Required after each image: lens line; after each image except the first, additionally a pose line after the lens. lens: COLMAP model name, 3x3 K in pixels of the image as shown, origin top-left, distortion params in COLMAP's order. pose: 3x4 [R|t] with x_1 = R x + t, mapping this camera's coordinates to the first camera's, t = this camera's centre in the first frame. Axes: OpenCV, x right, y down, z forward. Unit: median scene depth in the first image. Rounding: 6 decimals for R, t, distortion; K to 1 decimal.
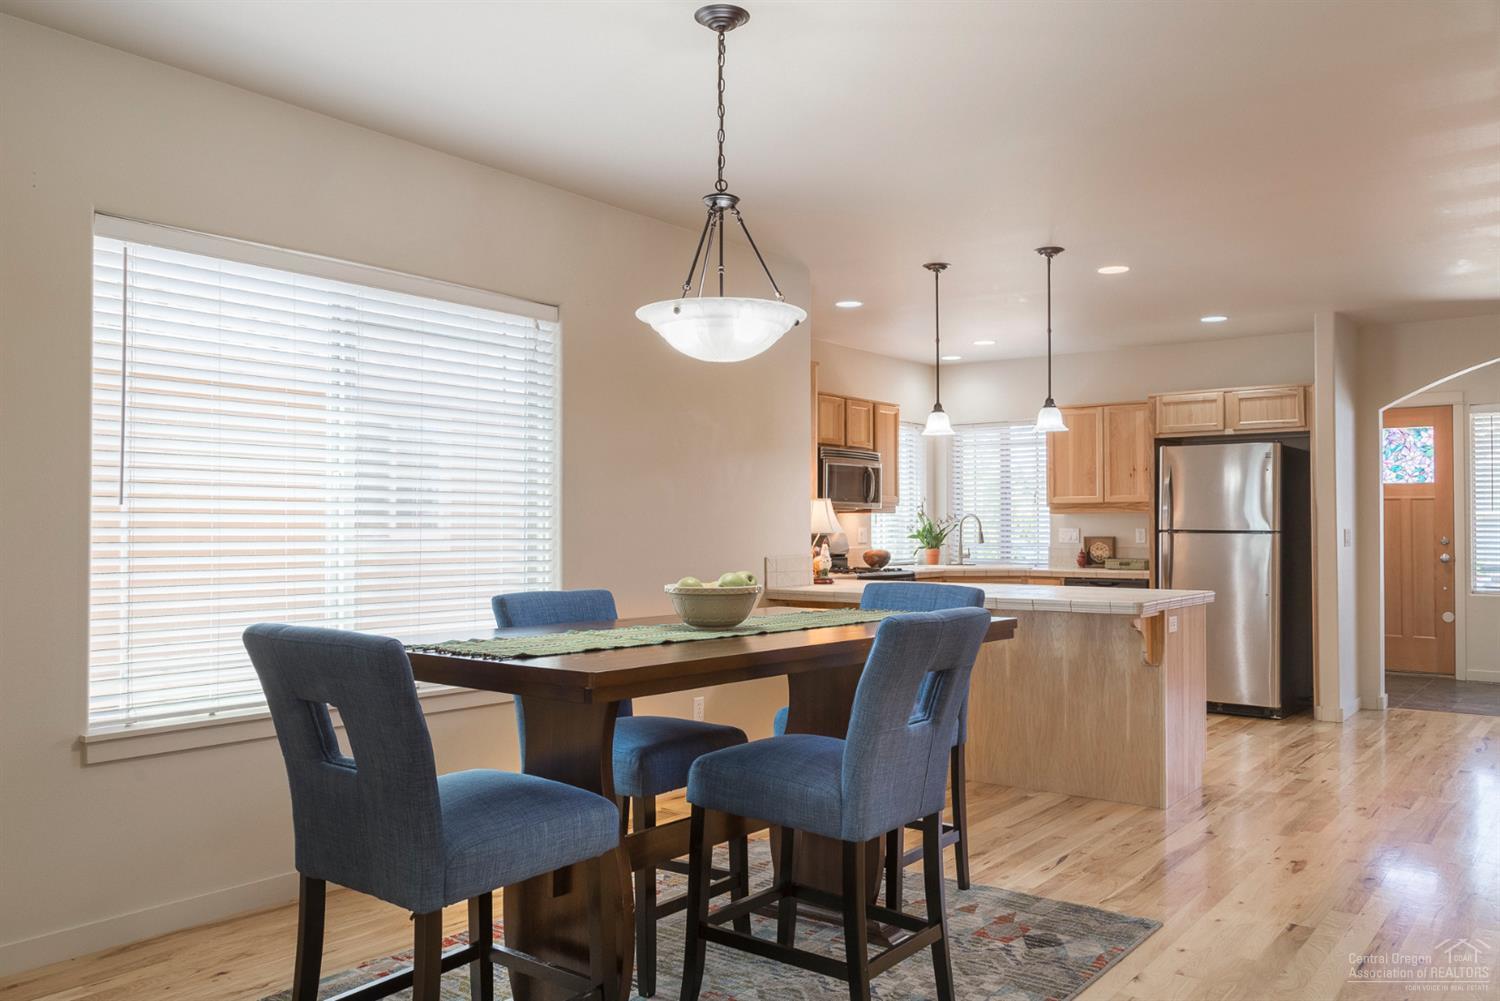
lens RADIAL K [[1141.1, 0, 740.7], [0, 1141.1, 526.4], [0, 0, 1]] dist [0.017860, 0.003367]
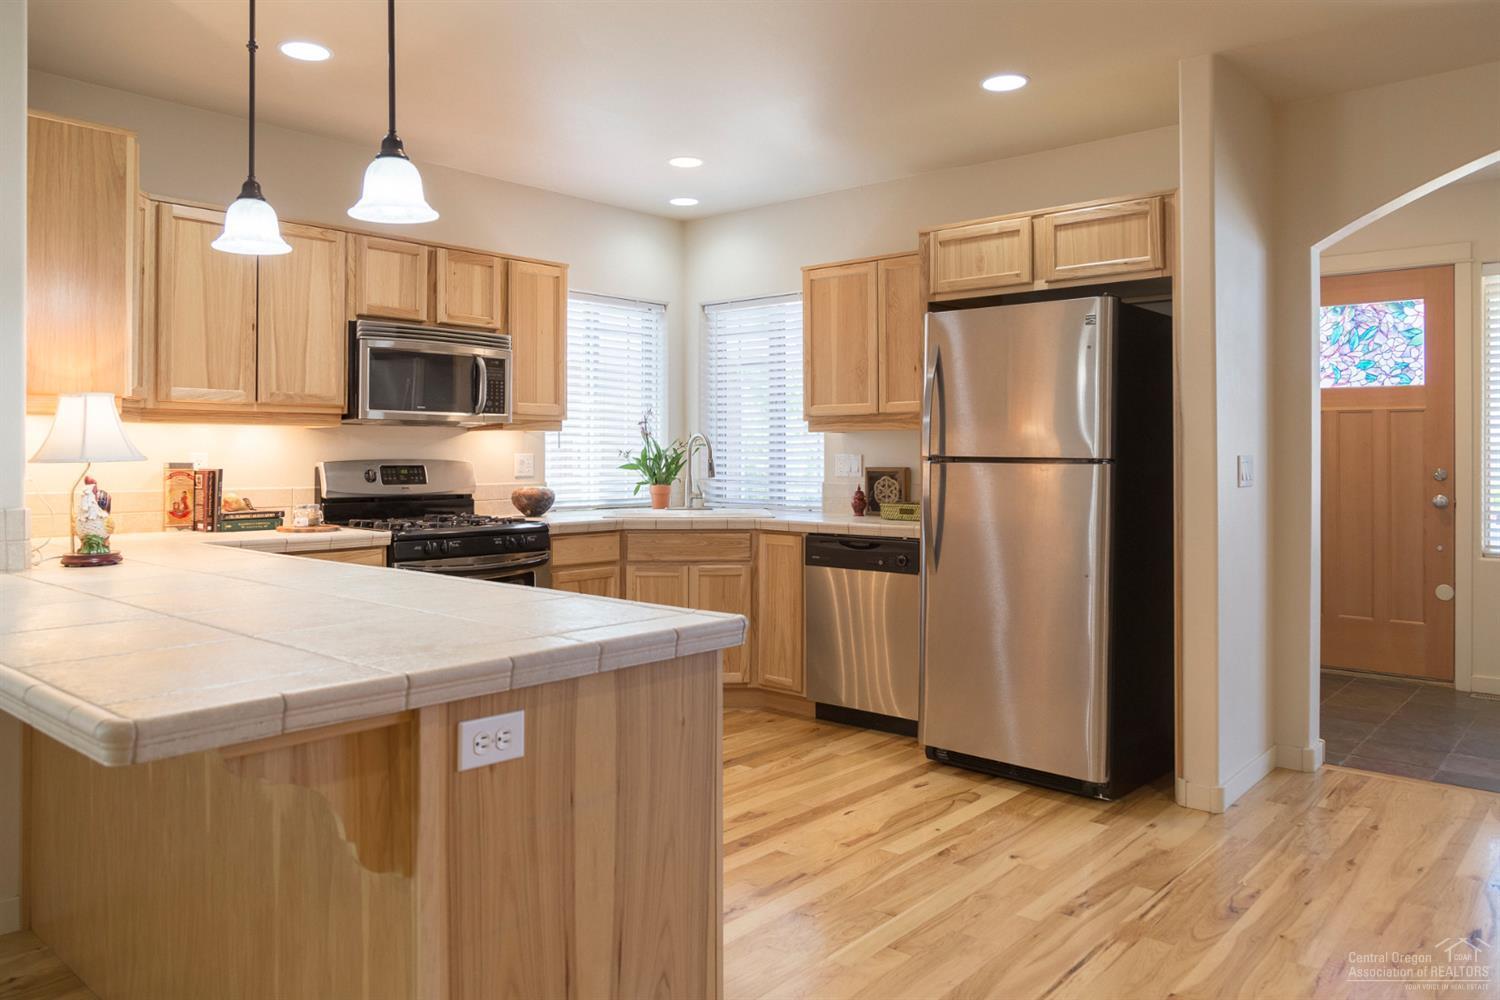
lens RADIAL K [[1047.2, 0, 734.7], [0, 1047.2, 466.7], [0, 0, 1]] dist [-0.003995, 0.016062]
pose [[0.997930, 0.001676, -0.064293, 0.274134], [-0.000929, 0.999932, 0.011653, 0.001707], [0.064308, -0.011569, 0.997863, 0.415309]]
